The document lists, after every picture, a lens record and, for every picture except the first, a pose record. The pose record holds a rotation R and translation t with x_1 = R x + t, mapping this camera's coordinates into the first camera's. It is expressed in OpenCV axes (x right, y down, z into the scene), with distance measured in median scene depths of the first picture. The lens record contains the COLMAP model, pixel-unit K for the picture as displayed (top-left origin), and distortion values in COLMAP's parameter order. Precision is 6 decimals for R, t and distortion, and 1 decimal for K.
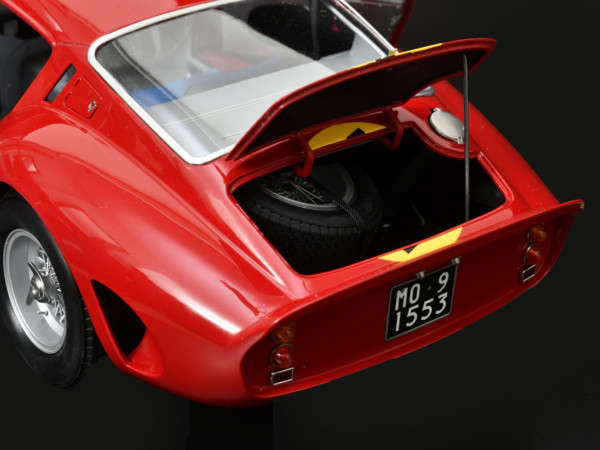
lens RADIAL K [[1393.1, 0, 300.0], [0, 1393.1, 225.0], [0, 0, 1]] dist [0.064907, 0.139142]
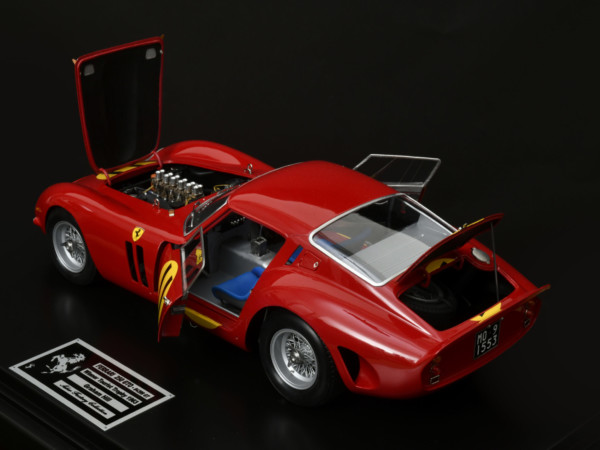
lens RADIAL K [[1393.1, 0, 300.0], [0, 1393.1, 225.0], [0, 0, 1]] dist [0.064907, 0.139142]
pose [[0.983586, -0.102858, 0.148250, -0.483834], [0.115621, 0.990051, -0.080188, 0.019413], [-0.138527, 0.096013, 0.985694, -1.055267]]
